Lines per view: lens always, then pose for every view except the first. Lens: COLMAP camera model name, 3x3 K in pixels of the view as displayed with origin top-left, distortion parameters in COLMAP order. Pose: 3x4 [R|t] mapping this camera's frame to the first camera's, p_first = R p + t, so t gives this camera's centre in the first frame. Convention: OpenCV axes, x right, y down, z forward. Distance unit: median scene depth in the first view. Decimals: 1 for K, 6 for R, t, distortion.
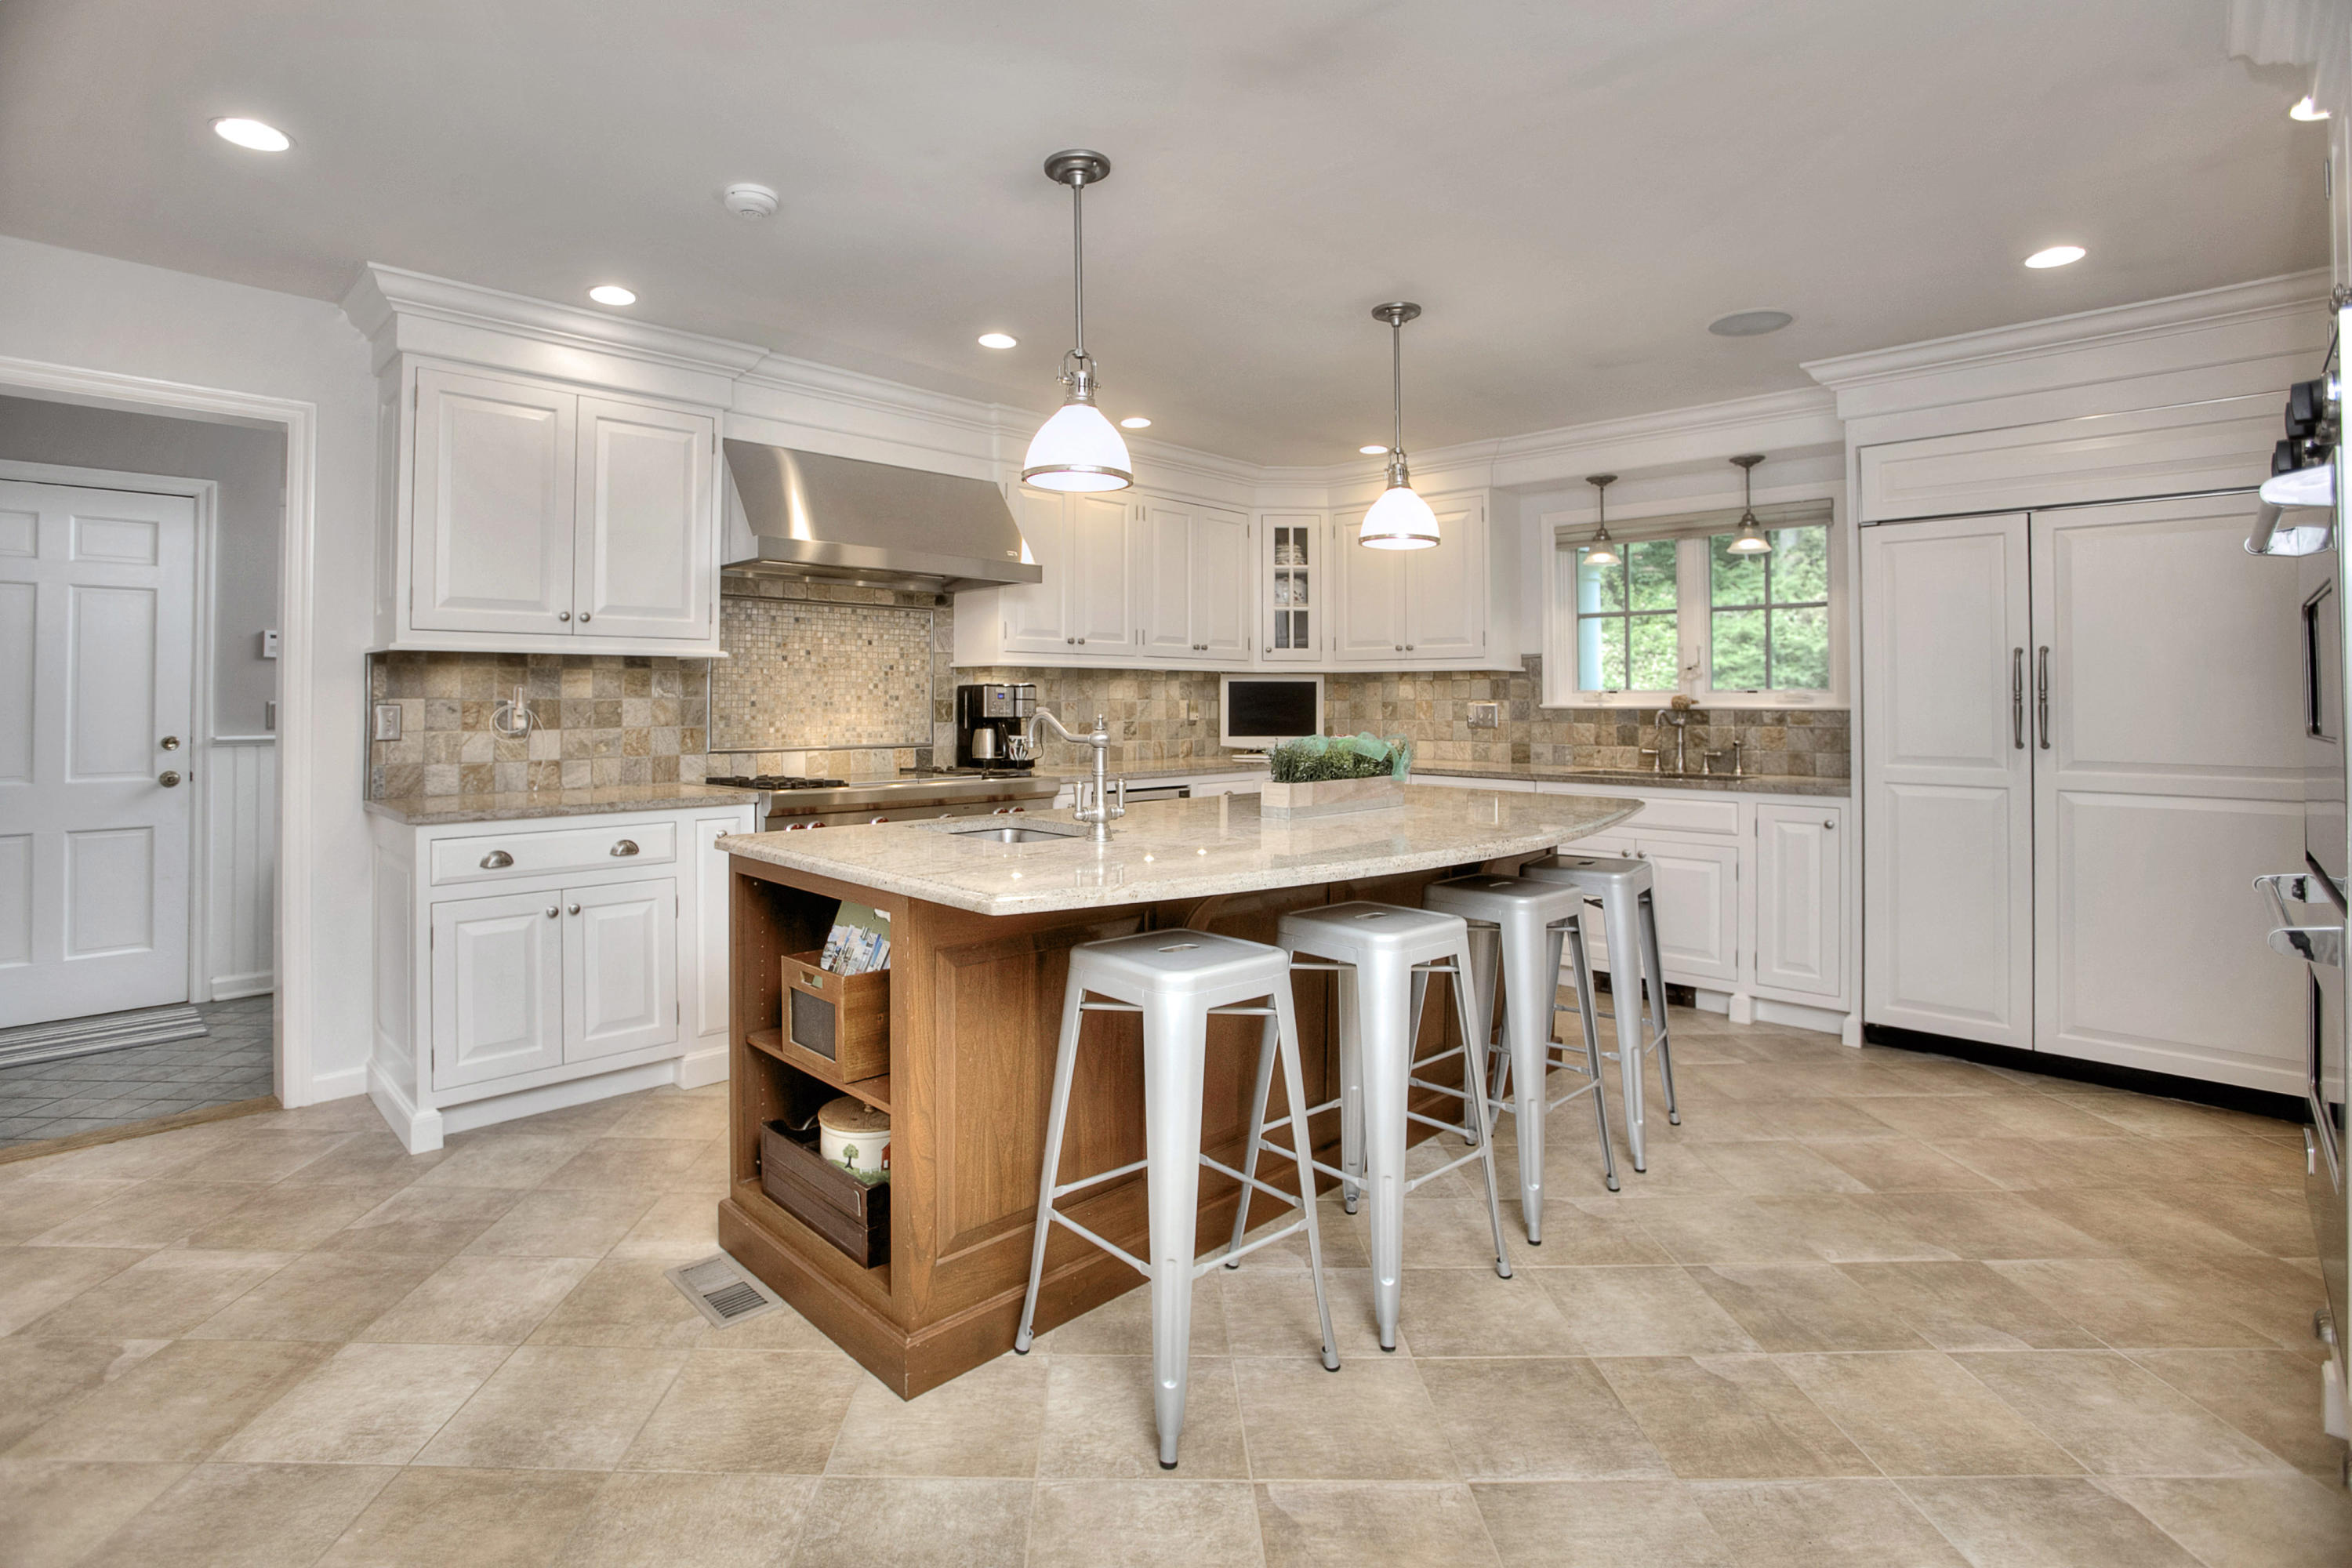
lens RADIAL K [[1084.7, 0, 1109.4], [0, 1084.7, 676.0], [0, 0, 1]] dist [-0.021558, 0.004731]
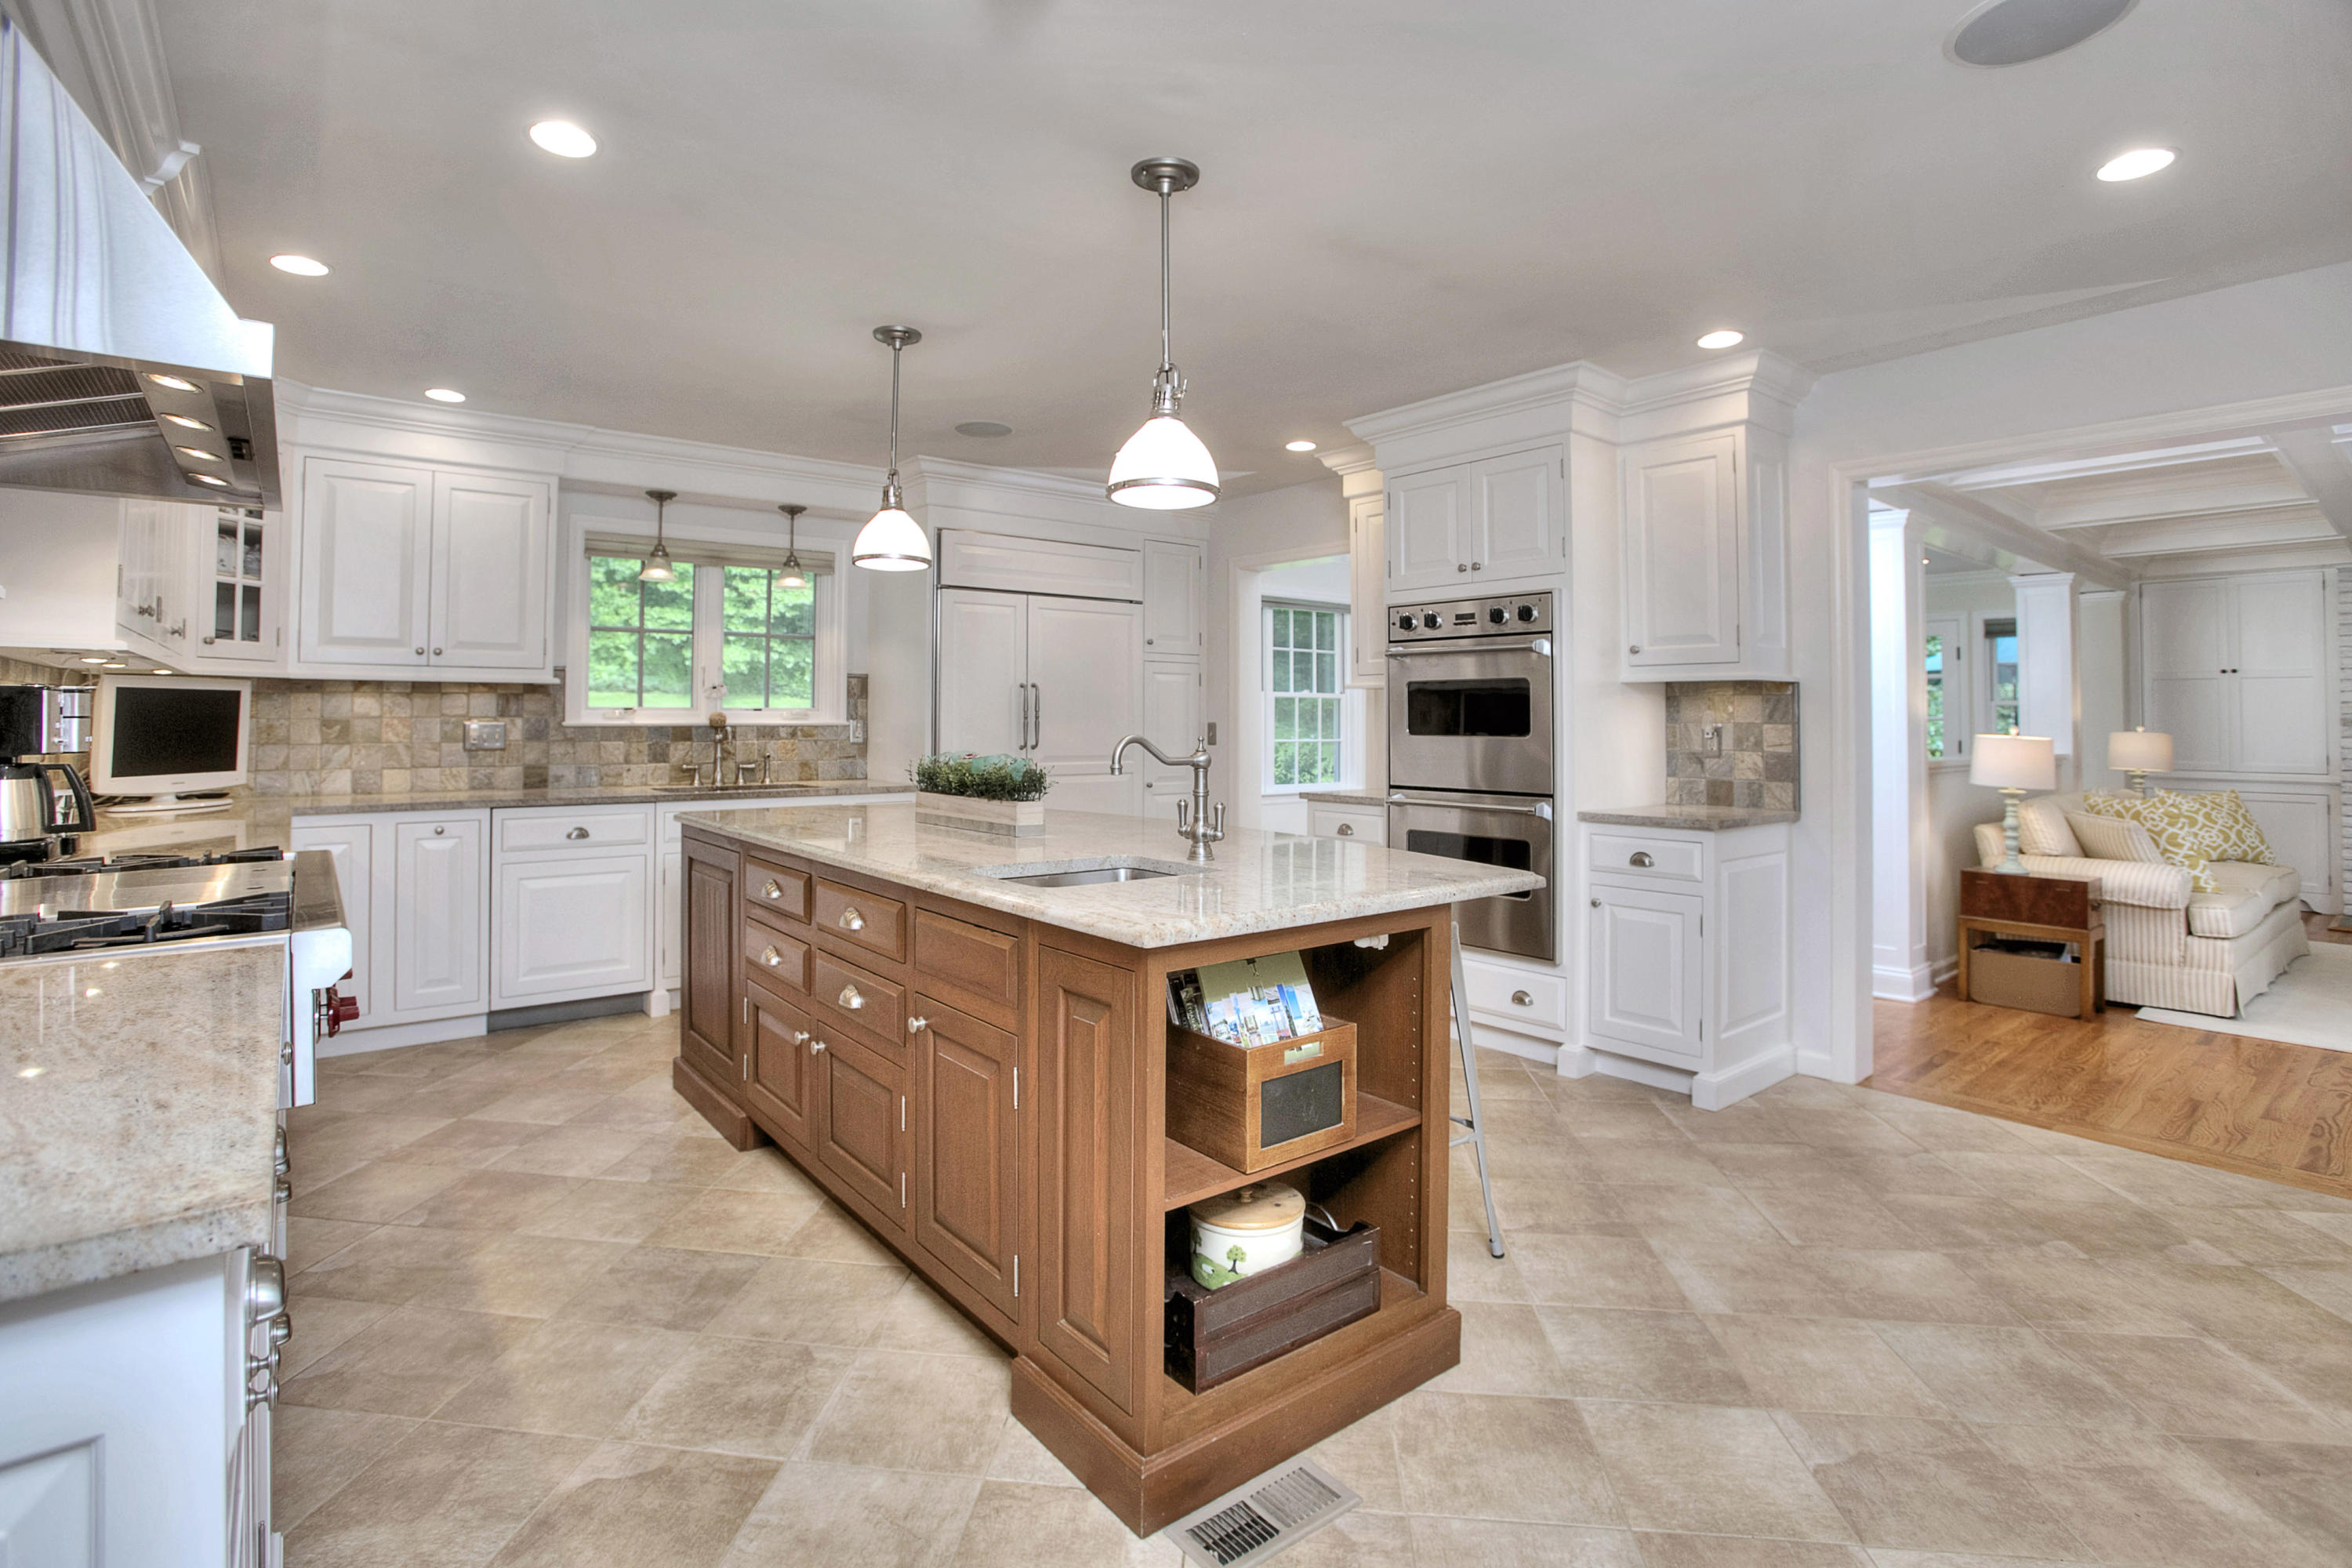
lens RADIAL K [[1084.7, 0, 1143.4], [0, 1084.7, 713.1], [0, 0, 1]] dist [-0.021558, 0.004731]
pose [[0.136212, 0.002148, 0.990677, -0.698677], [-0.022843, 0.999739, 0.000973, 0.010348], [-0.990416, -0.022763, 0.136226, 0.626626]]
